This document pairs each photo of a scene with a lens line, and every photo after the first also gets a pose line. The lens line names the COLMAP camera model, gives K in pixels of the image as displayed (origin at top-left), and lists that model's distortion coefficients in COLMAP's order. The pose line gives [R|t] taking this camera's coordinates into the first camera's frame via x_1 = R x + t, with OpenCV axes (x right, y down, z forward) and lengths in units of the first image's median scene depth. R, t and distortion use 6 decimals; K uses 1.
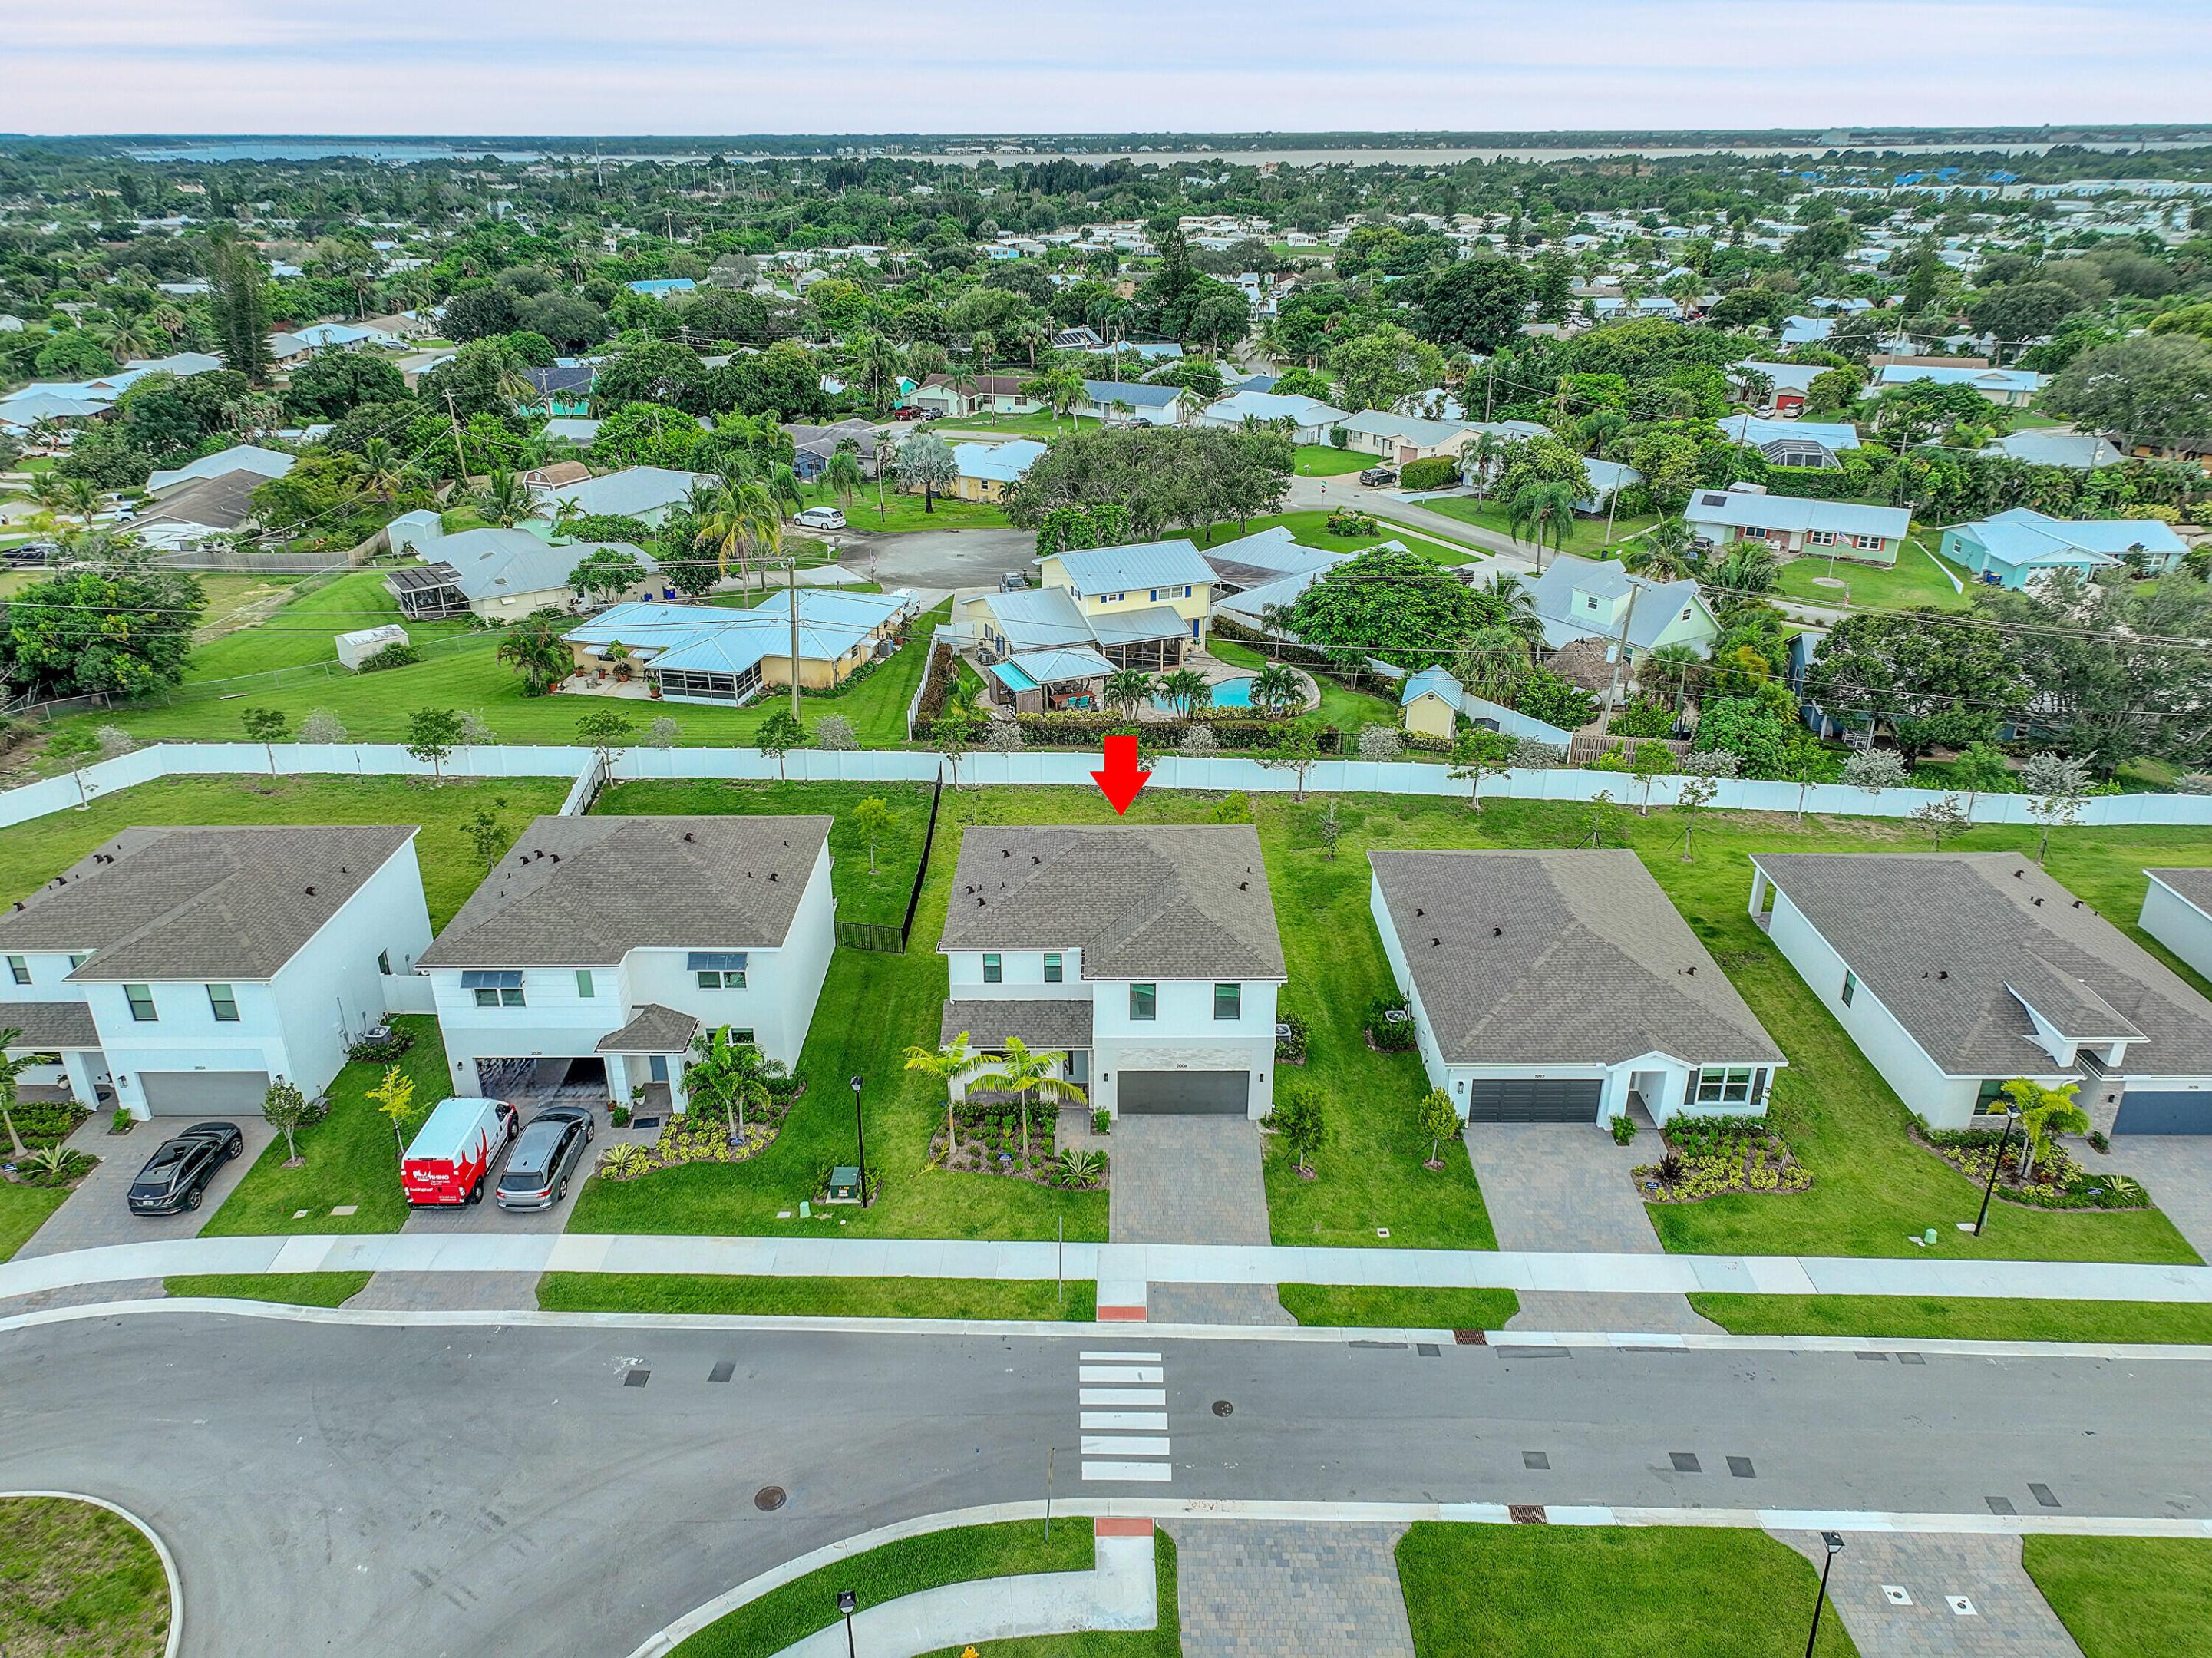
lens RADIAL K [[1551.0, 0, 1110.6], [0, 1551.0, 827.8], [0, 0, 1]] dist [-0.003553, 0.018999]
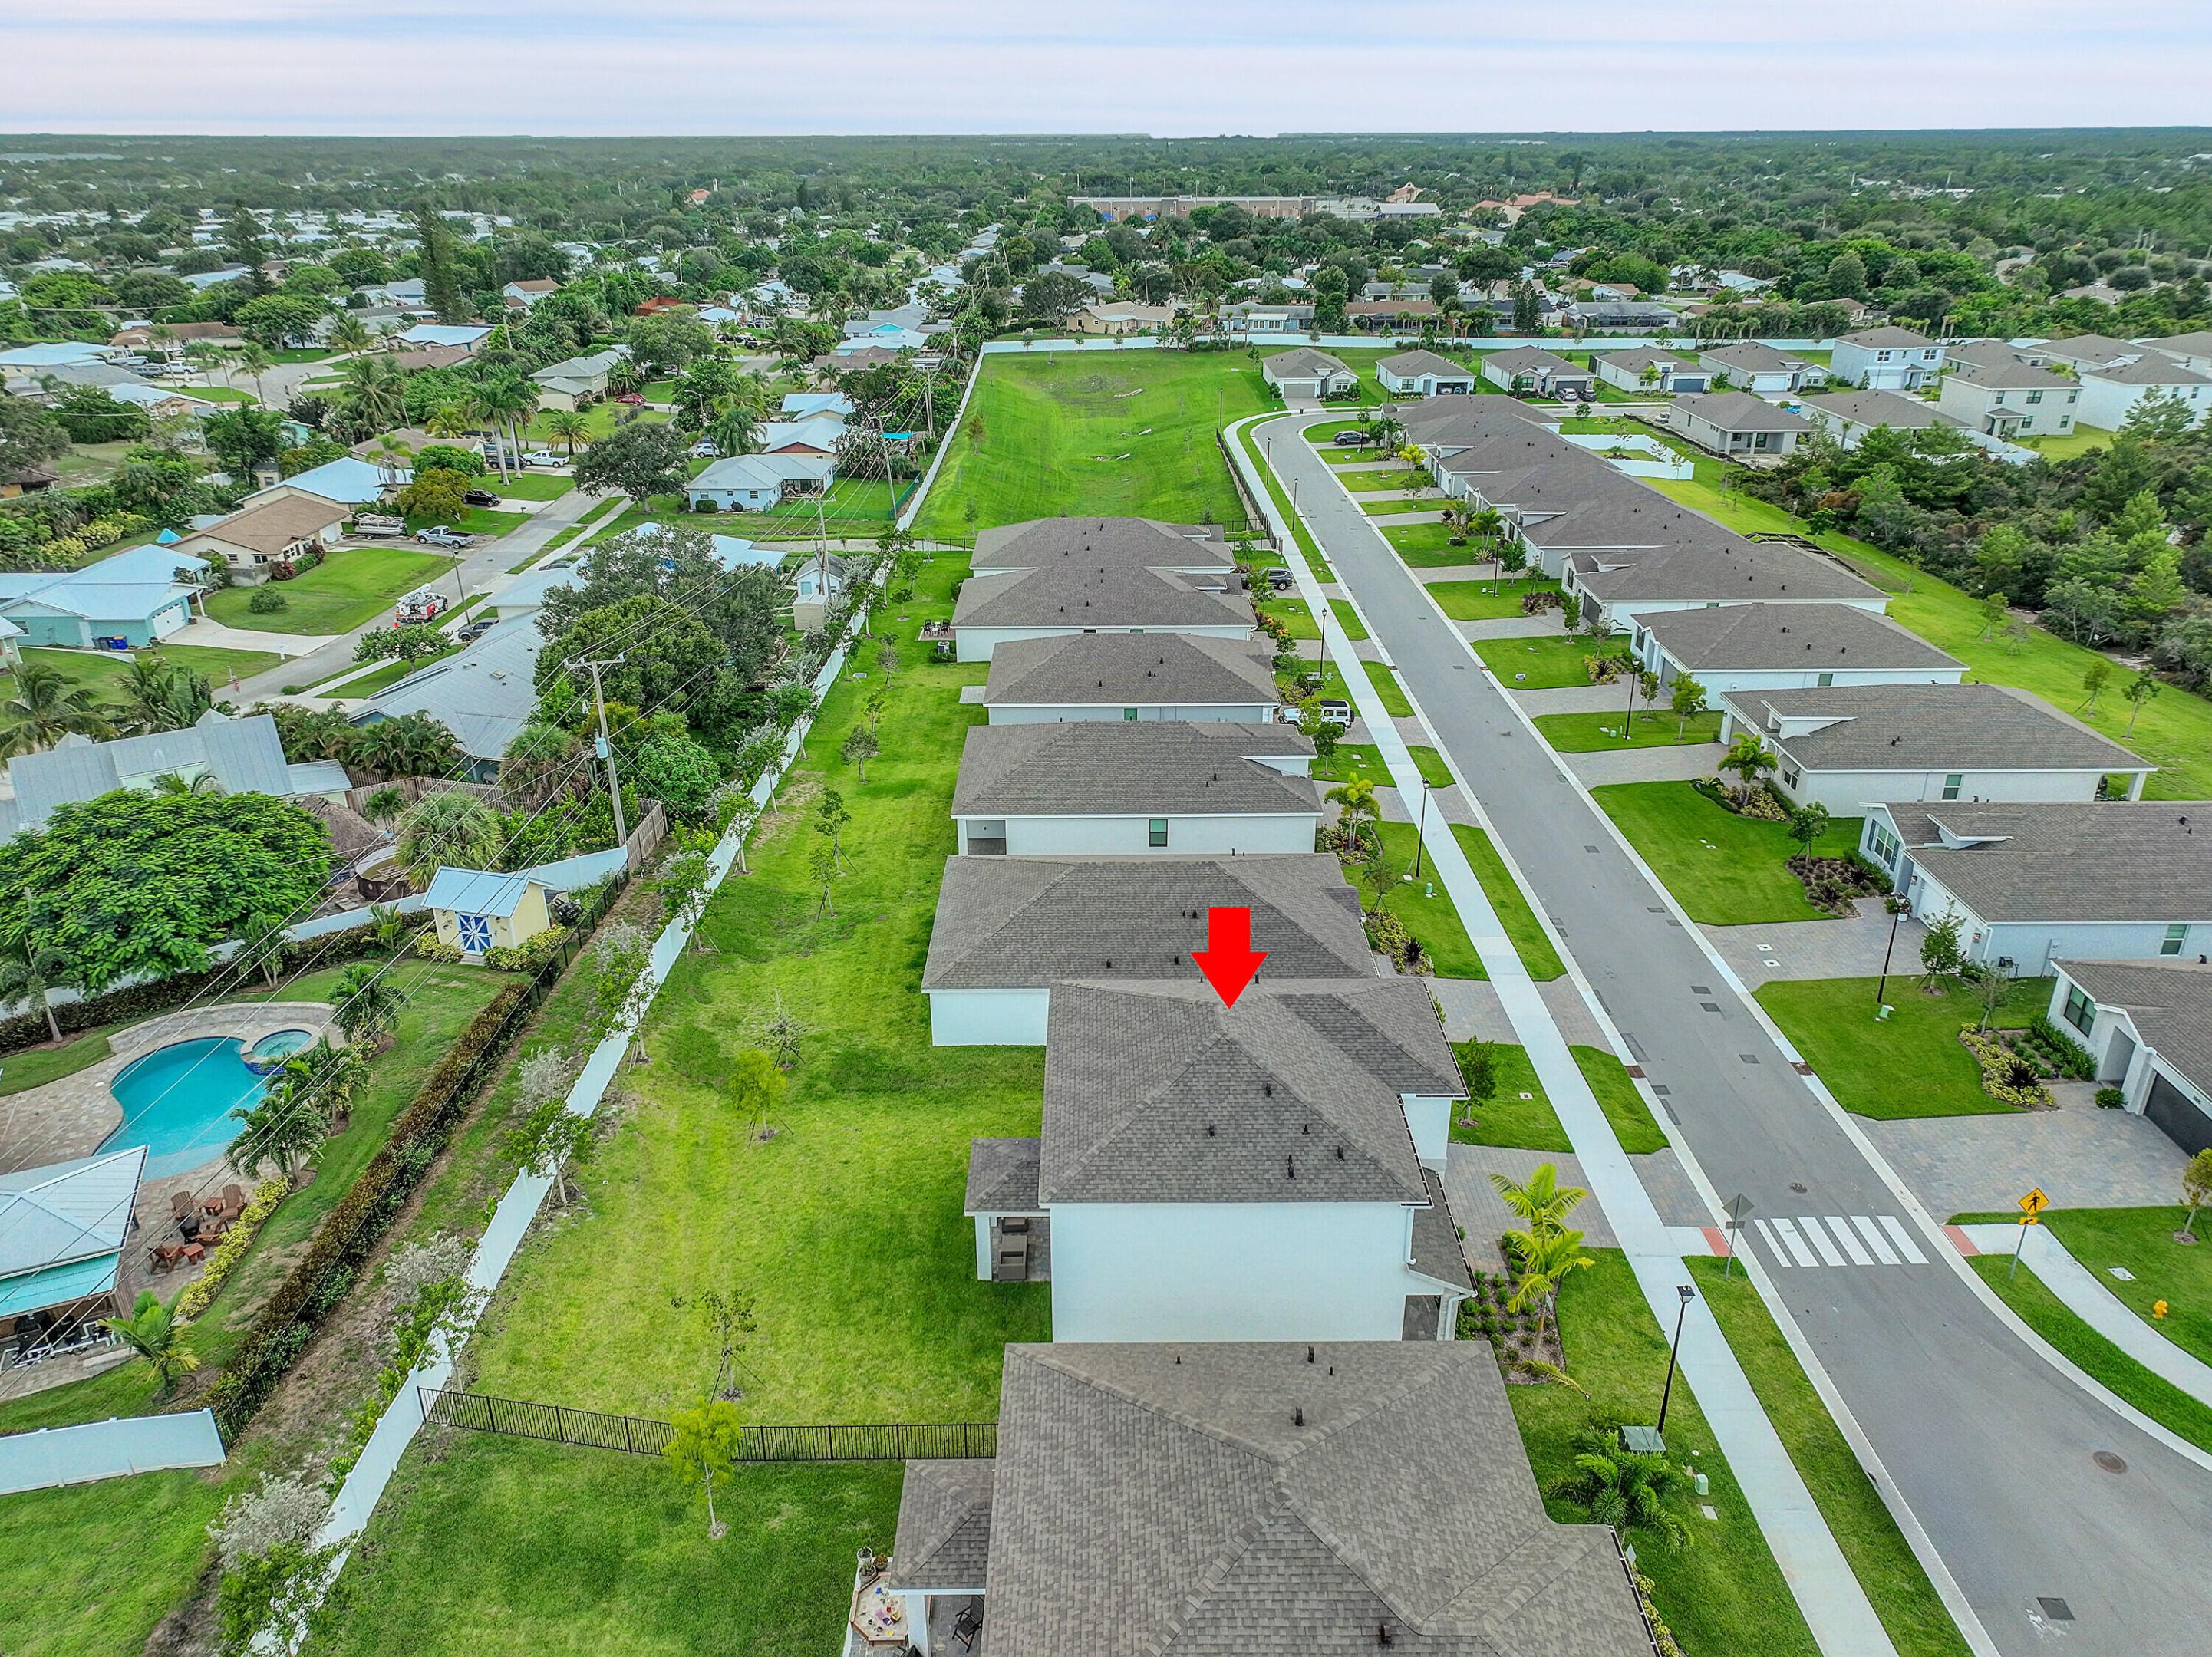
lens RADIAL K [[1550.8, 0, 1103.0], [0, 1550.8, 824.4], [0, 0, 1]] dist [-0.003553, 0.018999]
pose [[-0.001953, -0.405960, 0.913889, -0.755101], [0.416413, 0.830556, 0.369833, -0.439187], [-0.909173, 0.381278, 0.167425, 0.974380]]
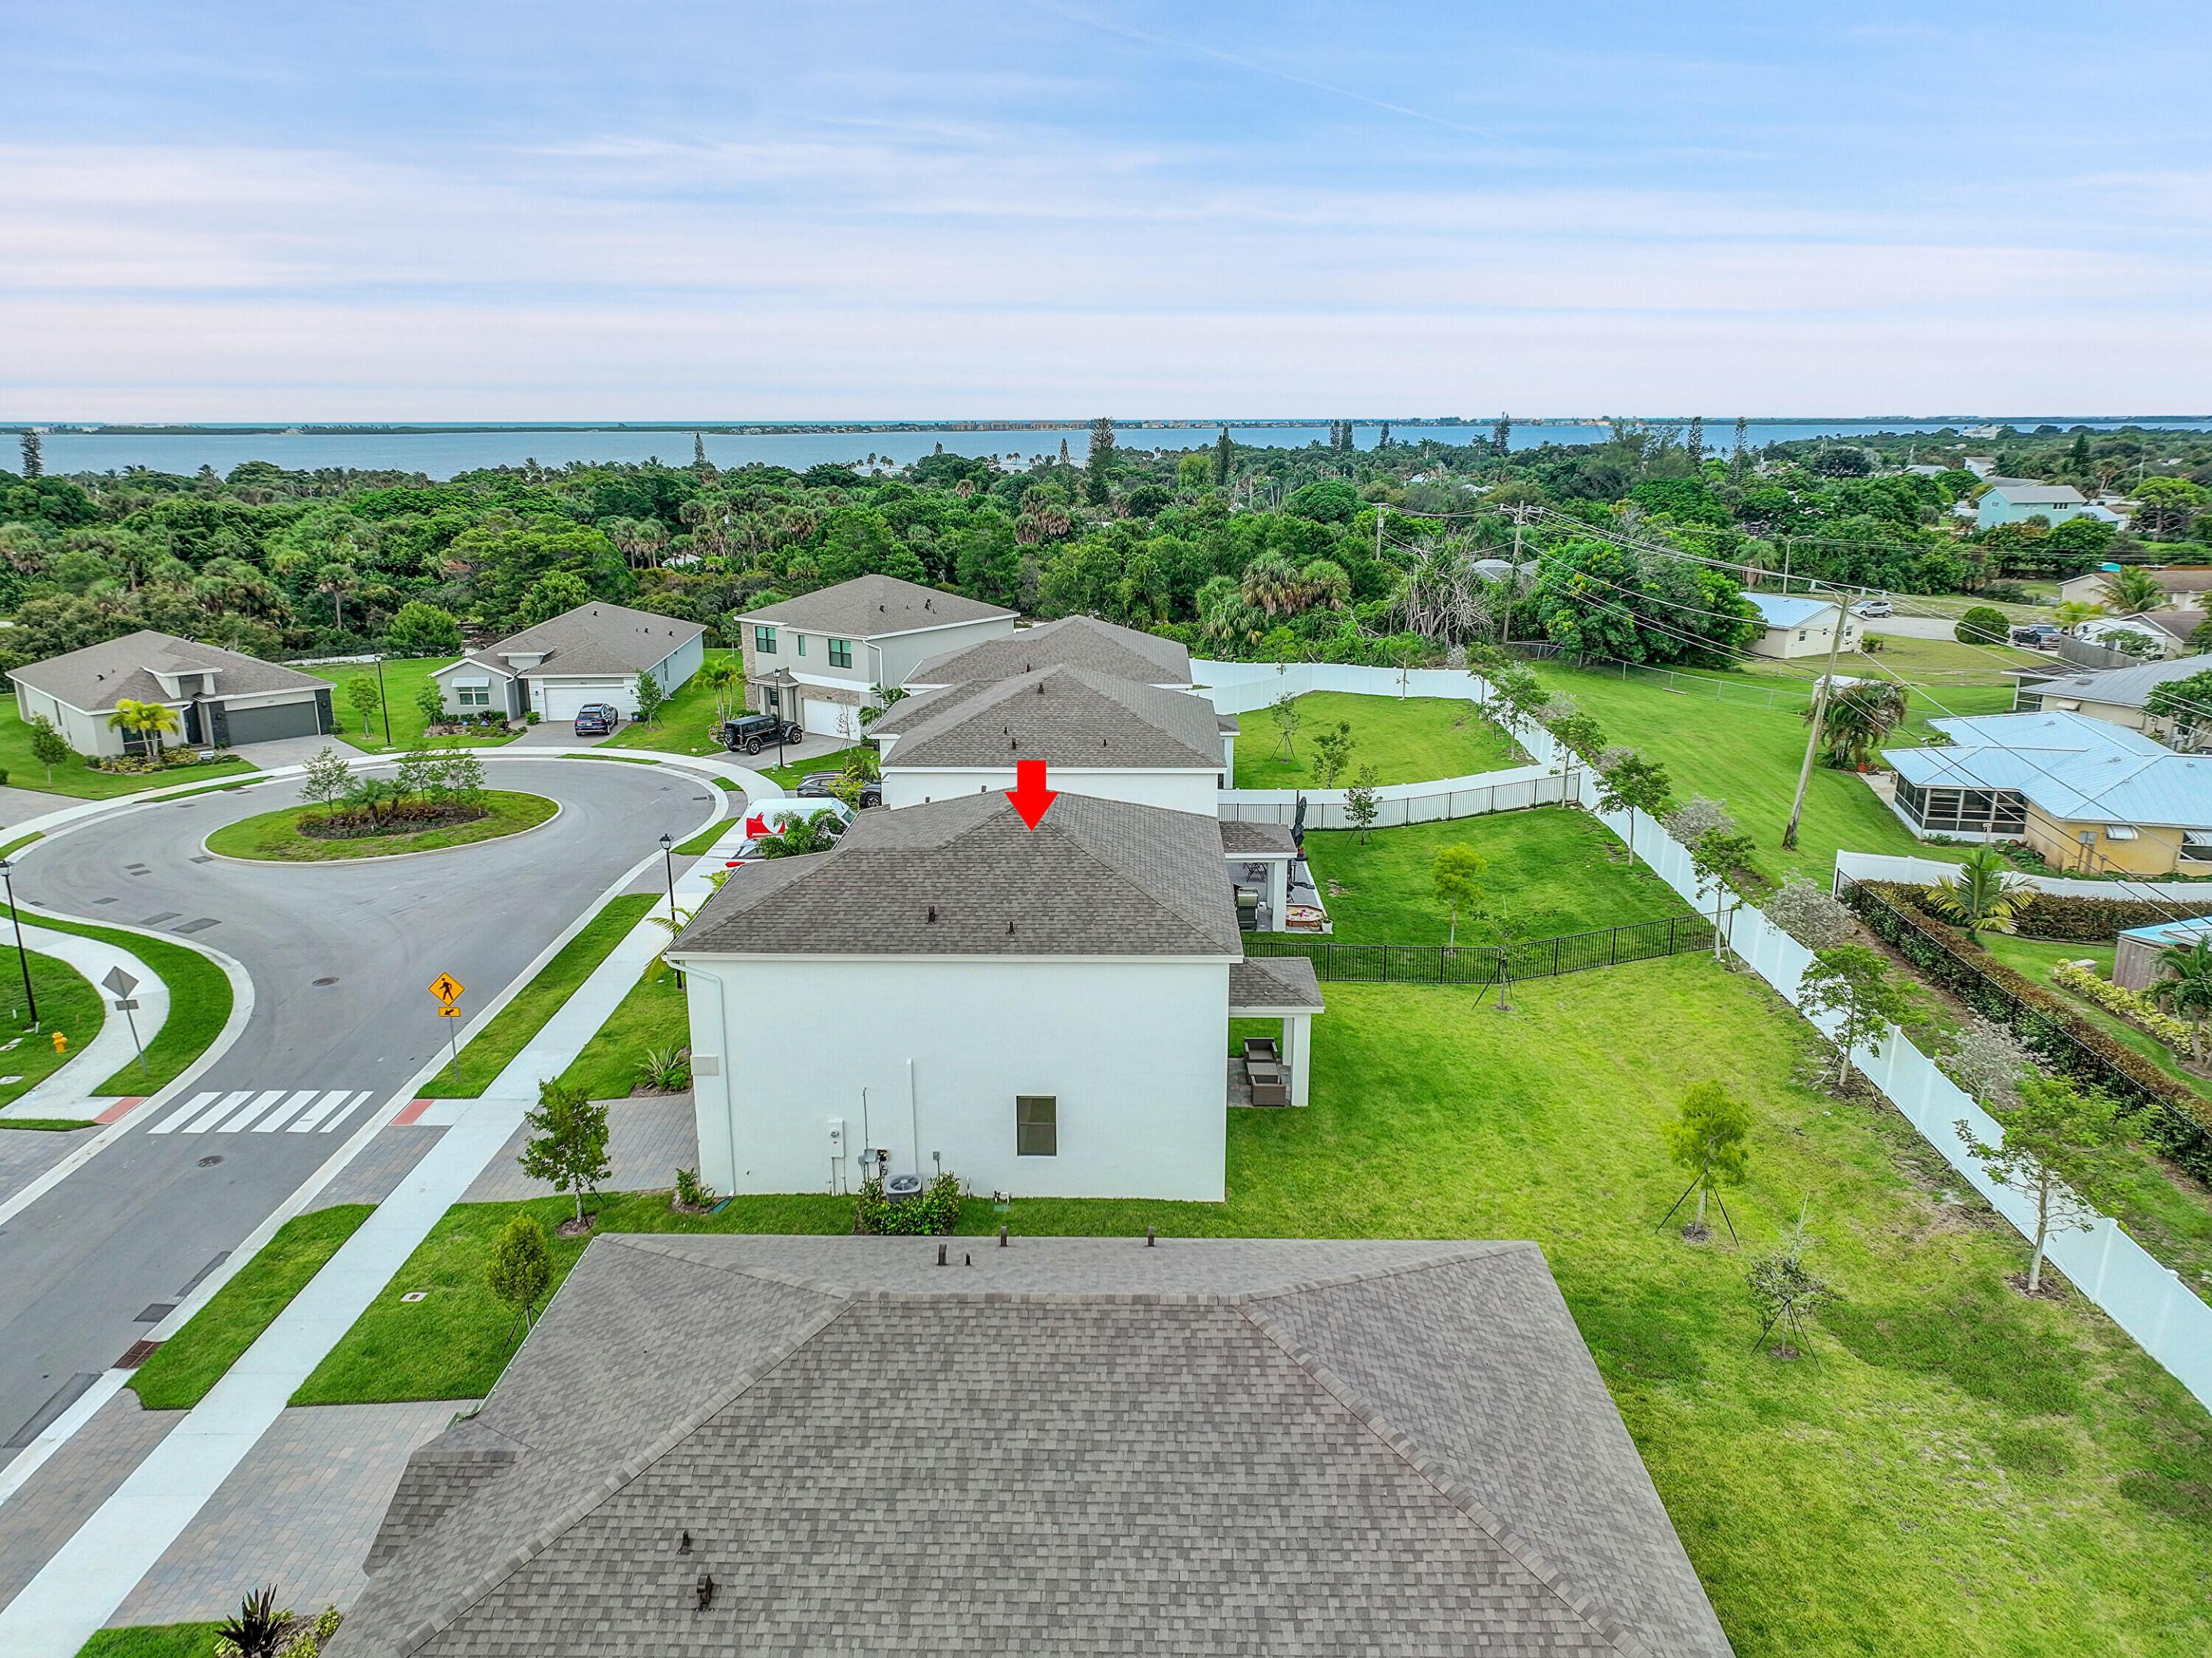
lens RADIAL K [[1551.0, 0, 1107.6], [0, 1551.0, 821.4], [0, 0, 1]] dist [-0.003553, 0.018999]
pose [[-0.023375, 0.254567, -0.966773, 0.714618], [-0.410028, 0.879518, 0.241505, -0.181107], [0.911773, 0.402049, 0.083821, 1.083964]]
